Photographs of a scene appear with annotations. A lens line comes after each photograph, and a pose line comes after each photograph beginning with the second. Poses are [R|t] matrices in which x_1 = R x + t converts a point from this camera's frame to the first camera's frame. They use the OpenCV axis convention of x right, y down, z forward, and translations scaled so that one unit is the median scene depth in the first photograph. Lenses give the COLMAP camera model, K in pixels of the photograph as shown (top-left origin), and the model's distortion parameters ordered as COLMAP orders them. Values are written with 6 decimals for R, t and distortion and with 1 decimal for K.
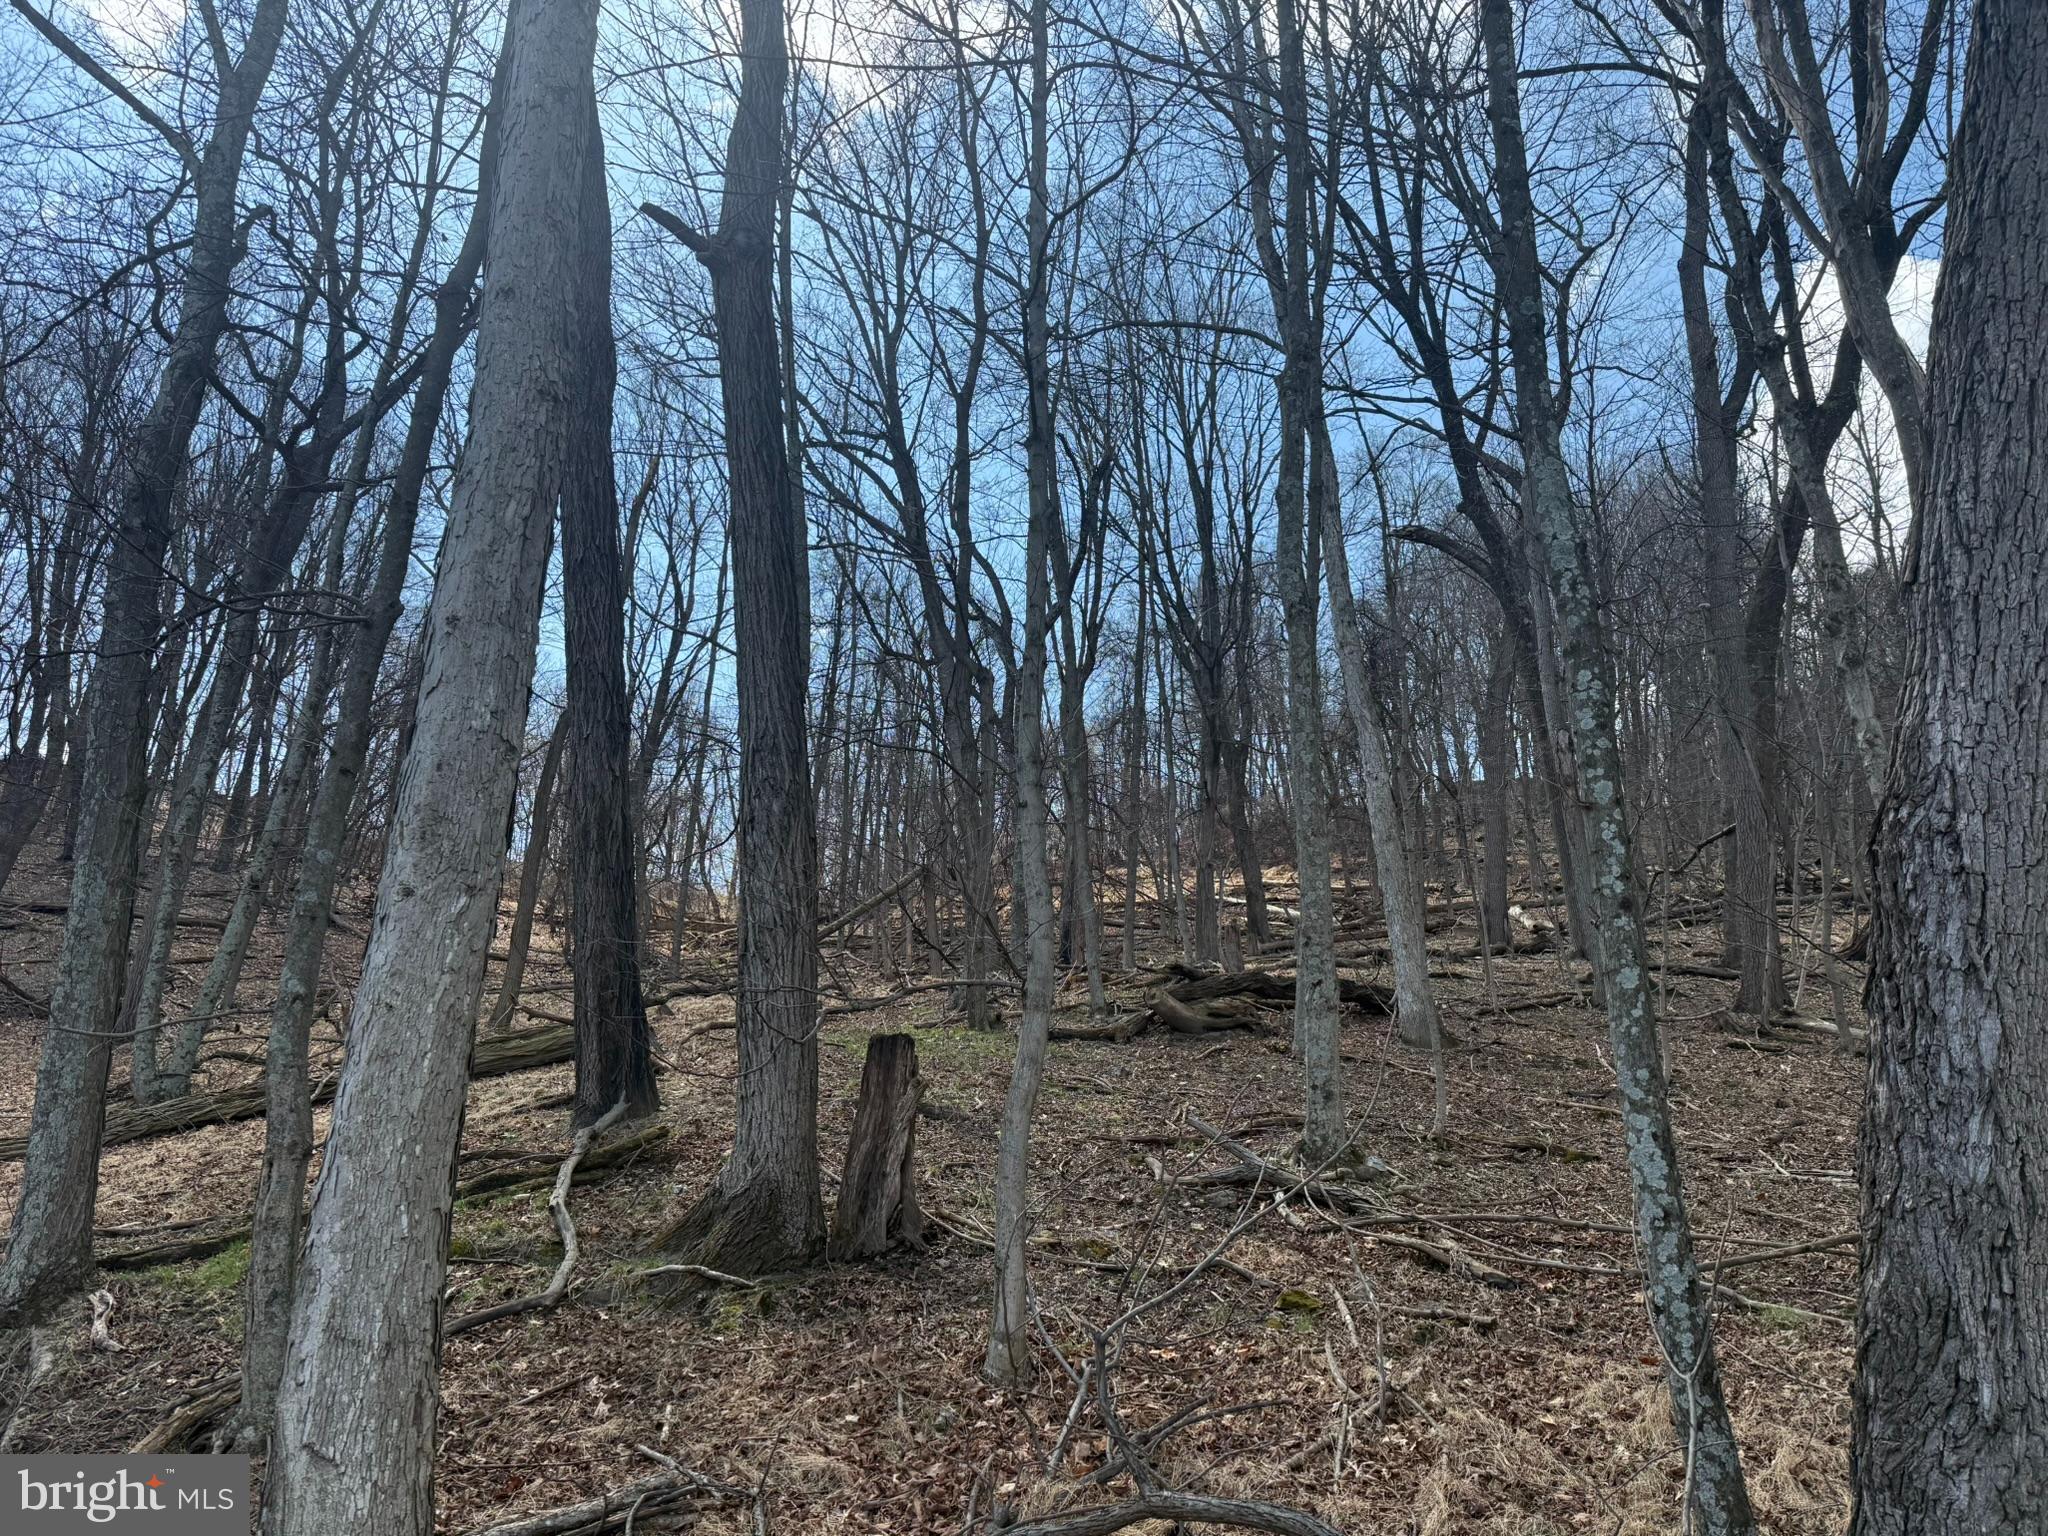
lens RADIAL K [[1360.0, 0, 1003.5], [0, 1360.0, 772.5], [0, 0, 1]] dist [-0.001356, 0.001136]
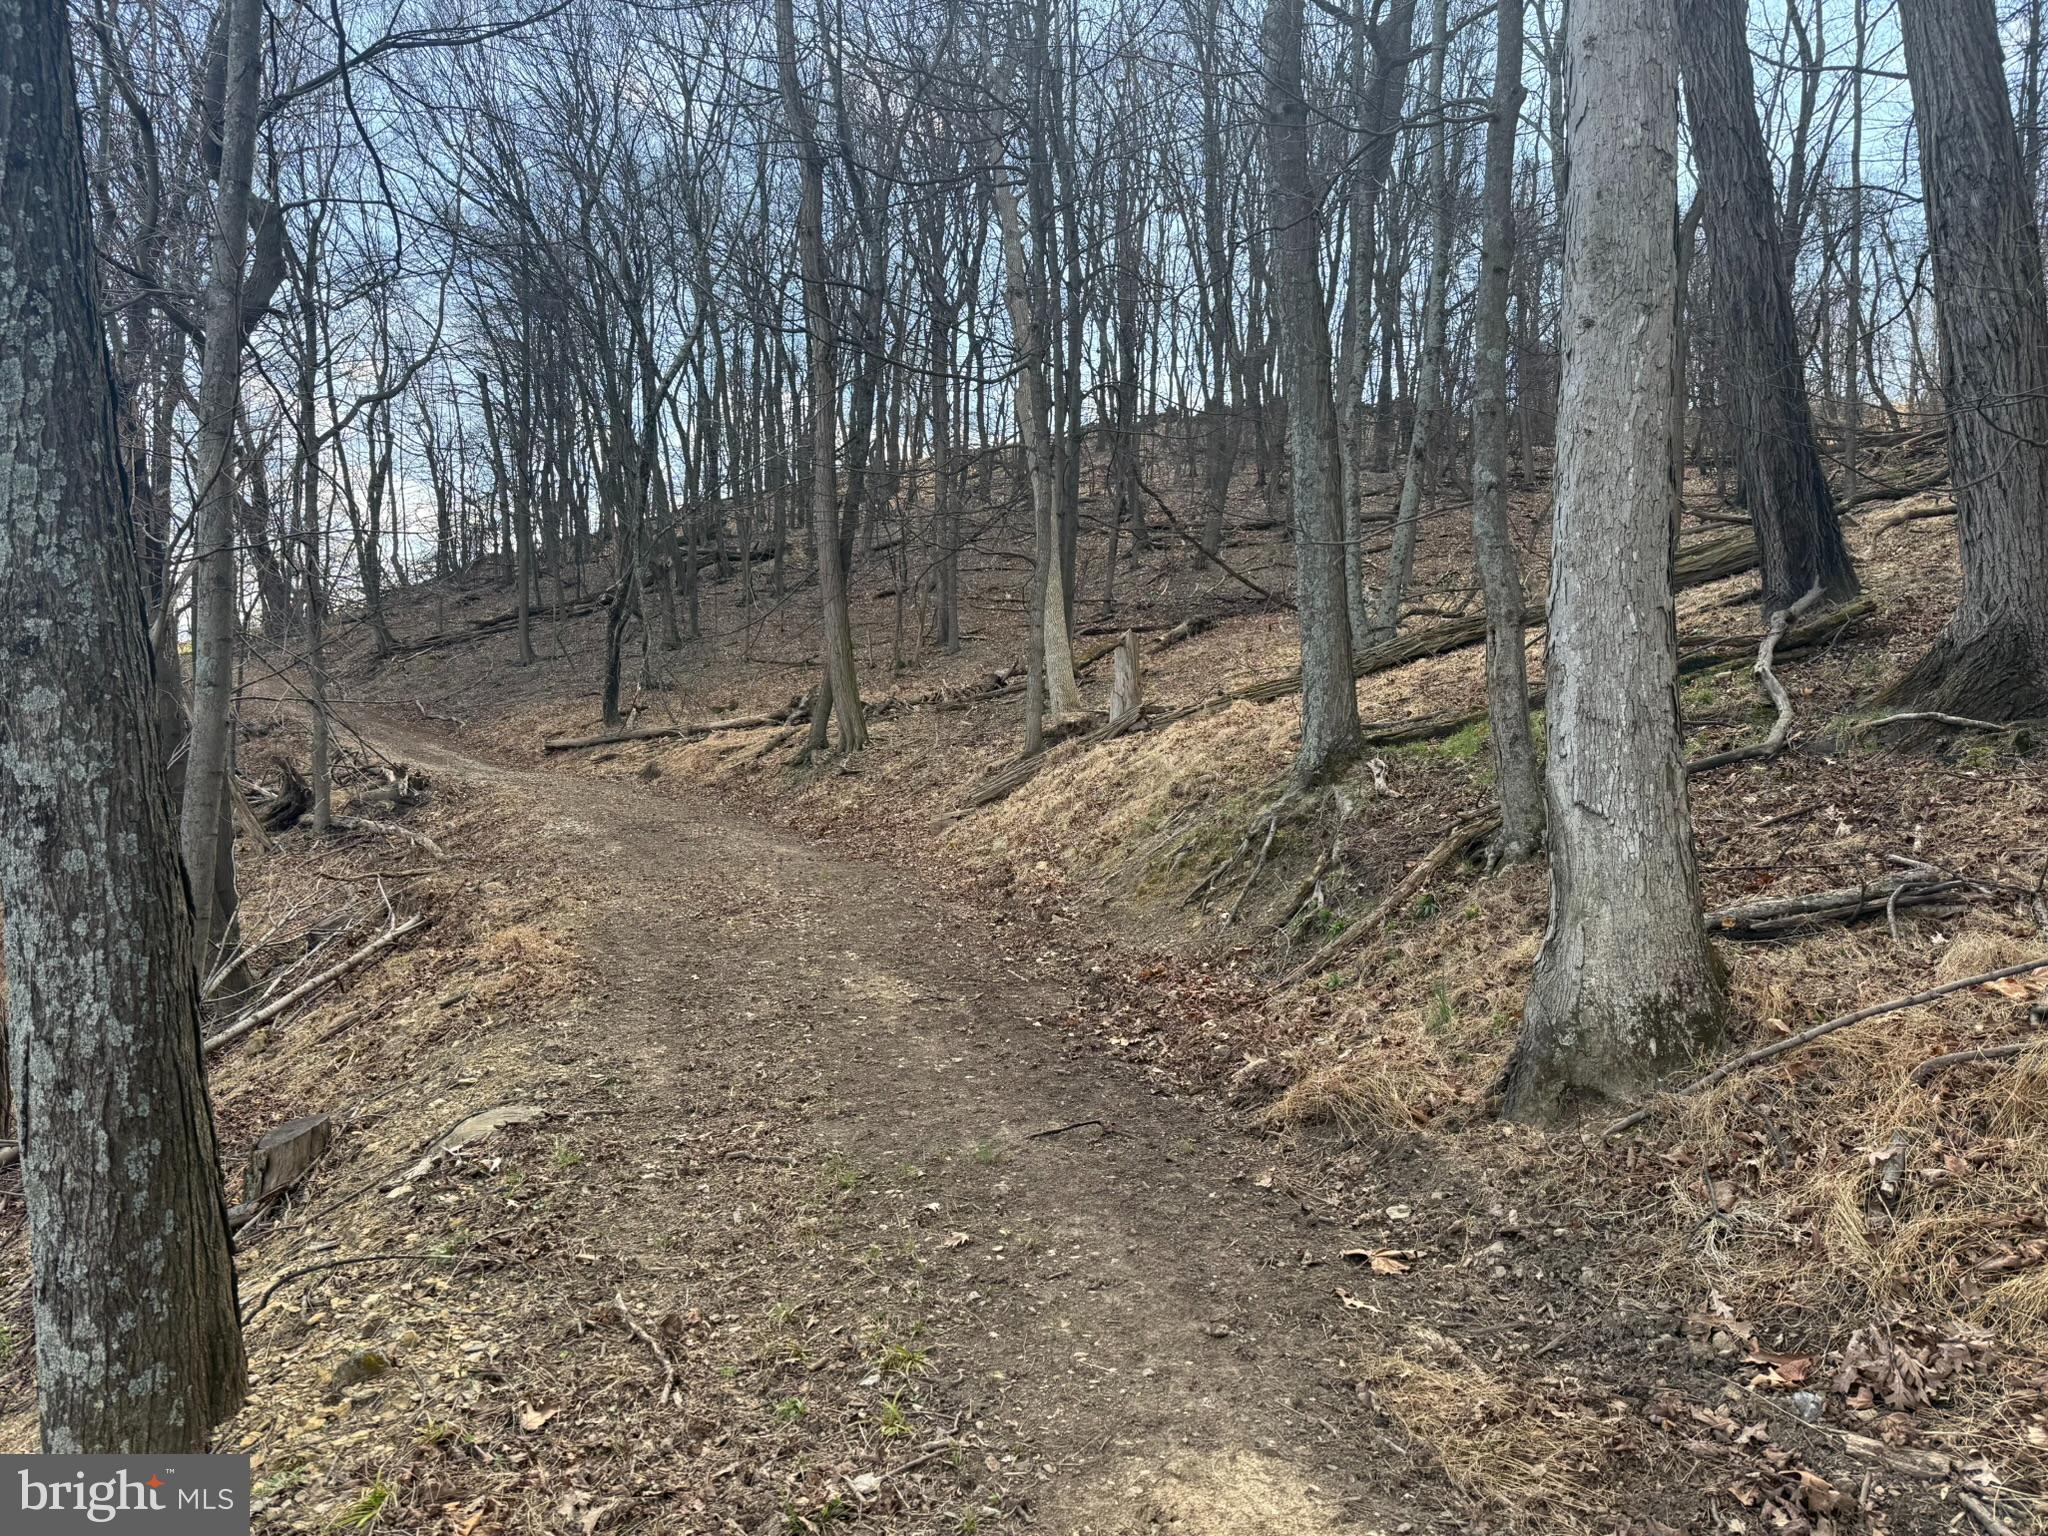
lens RADIAL K [[1419.7, 0, 1011.0], [0, 1419.7, 741.5], [0, 0, 1]] dist [-0.041403, 0.007435]
pose [[0.716466, -0.045916, -0.696109, -0.010414], [0.204484, 0.967826, 0.146625, 0.109646], [0.666980, -0.247395, 0.702804, -0.106929]]
